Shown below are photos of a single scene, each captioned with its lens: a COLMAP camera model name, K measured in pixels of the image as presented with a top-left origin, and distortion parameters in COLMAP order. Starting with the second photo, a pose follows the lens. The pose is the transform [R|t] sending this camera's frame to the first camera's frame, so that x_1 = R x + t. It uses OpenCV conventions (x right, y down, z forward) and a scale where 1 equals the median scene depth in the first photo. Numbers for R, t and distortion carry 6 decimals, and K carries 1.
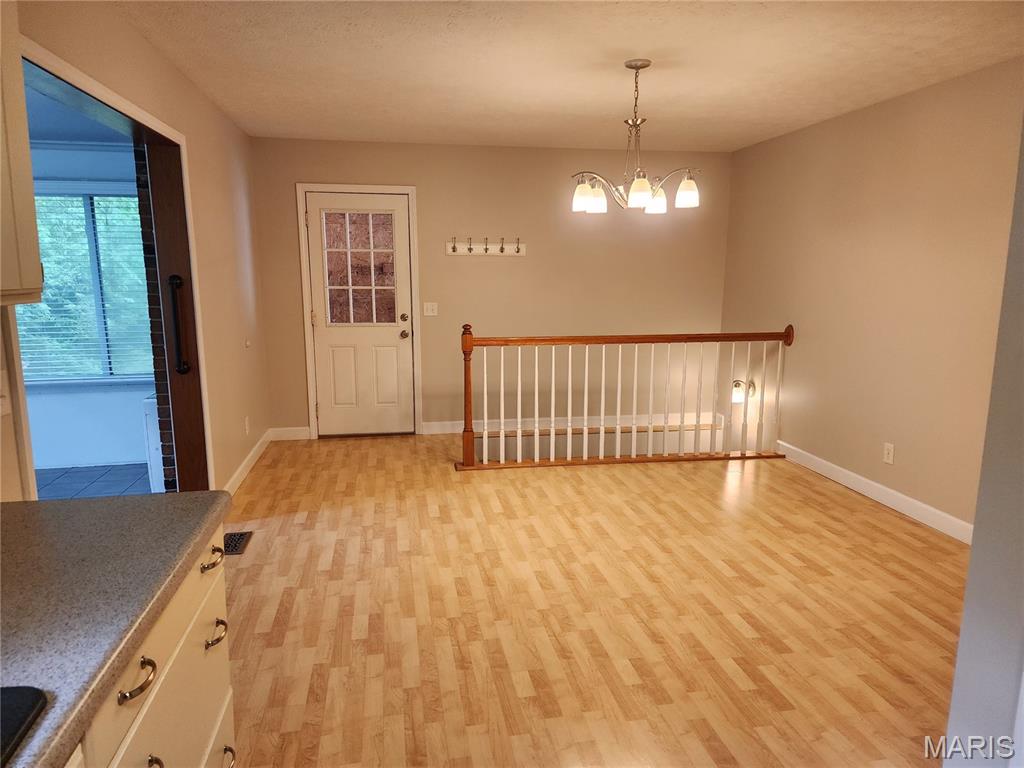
lens RADIAL K [[679.4, 0, 511.9], [0, 679.4, 380.5], [0, 0, 1]] dist [0.103119, -0.098642]
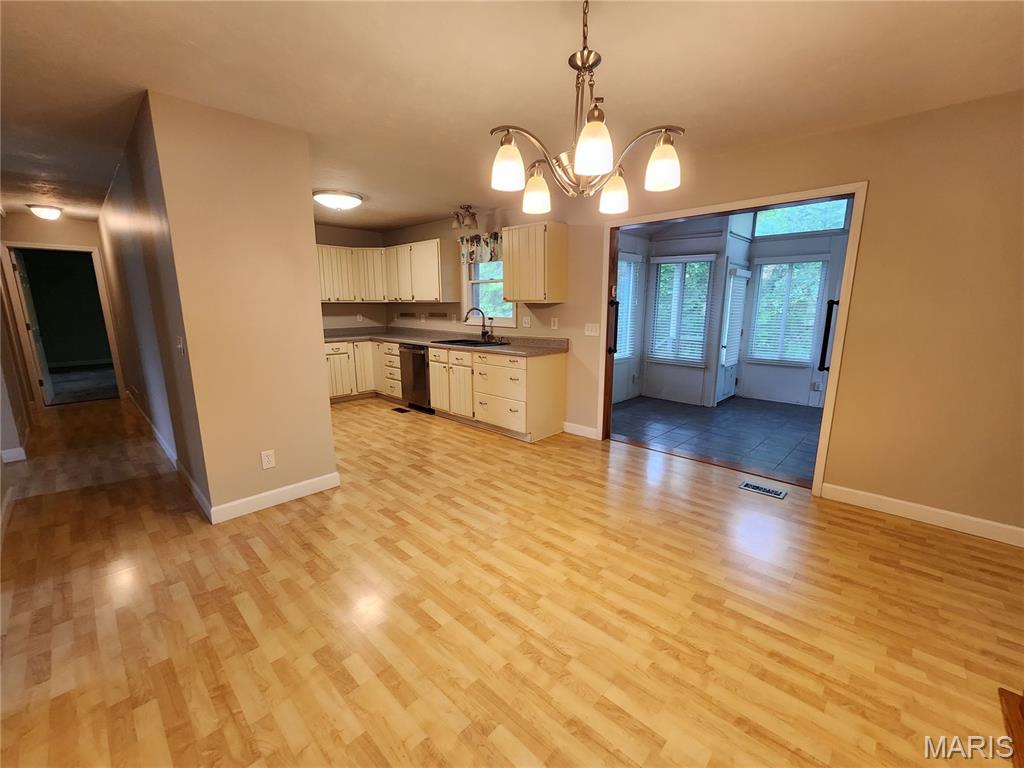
lens RADIAL K [[425.8, 0, 515.1], [0, 425.8, 390.4], [0, 0, 1]] dist [-0.001379, 0.000128]
pose [[-0.807321, 0.115907, -0.578617, 0.529795], [-0.096778, 0.941240, 0.323577, -0.205004], [0.582122, 0.317228, -0.748666, 1.430492]]
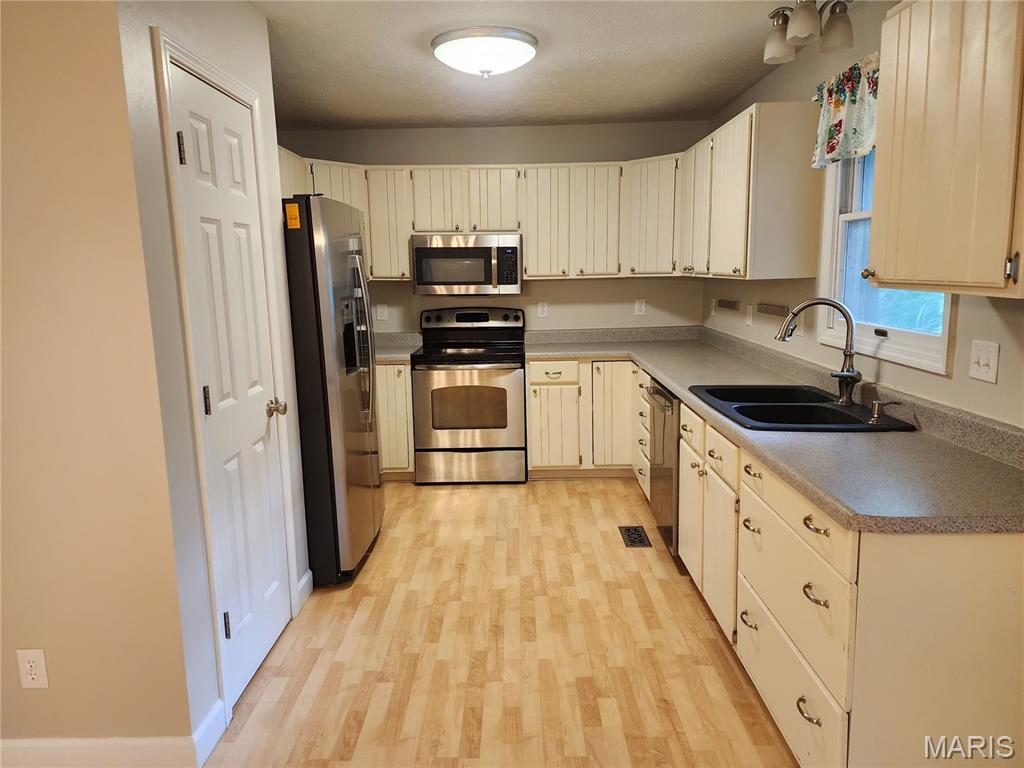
lens RADIAL K [[679.4, 0, 511.9], [0, 679.4, 380.5], [0, 0, 1]] dist [0.103119, -0.098642]
pose [[-0.981956, -0.010877, 0.188794, -0.074983], [0.050637, 0.946765, 0.317918, -0.158773], [-0.182202, 0.321742, -0.929131, 0.947739]]
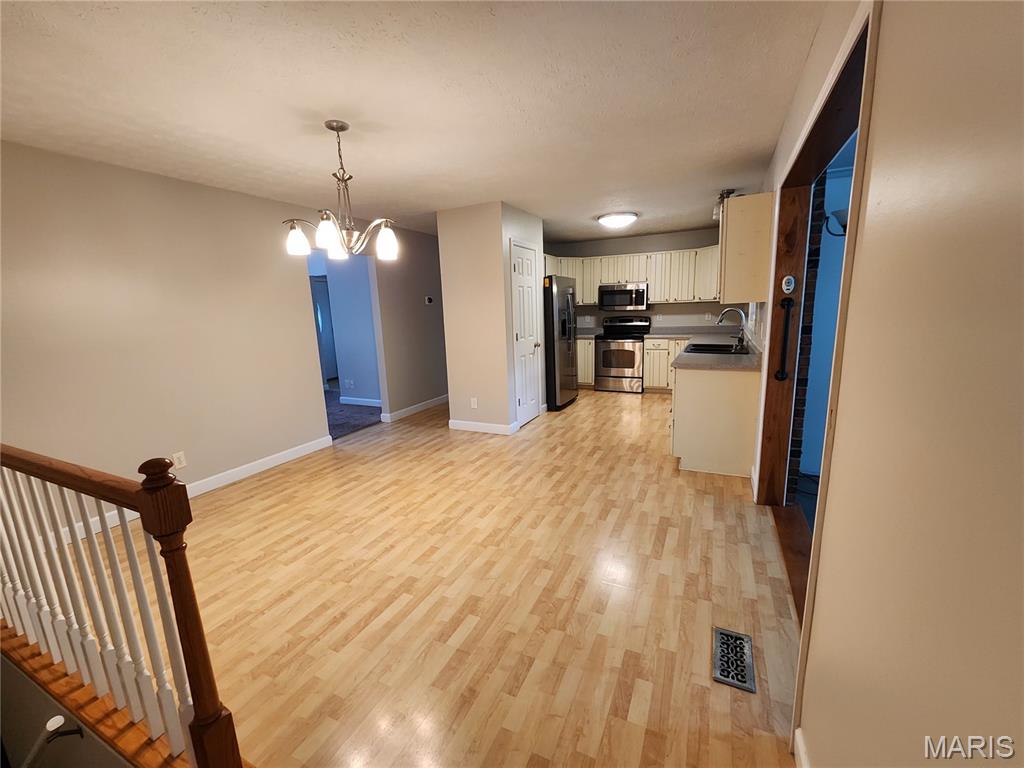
lens RADIAL K [[420.8, 0, 511.6], [0, 420.8, 387.5], [0, 0, 1]] dist [-0.000106, -0.000009]
pose [[-0.807815, -0.085369, 0.583221, -0.500441], [0.128557, 0.940118, 0.315674, -0.240504], [-0.575246, 0.329984, -0.748467, 1.535816]]
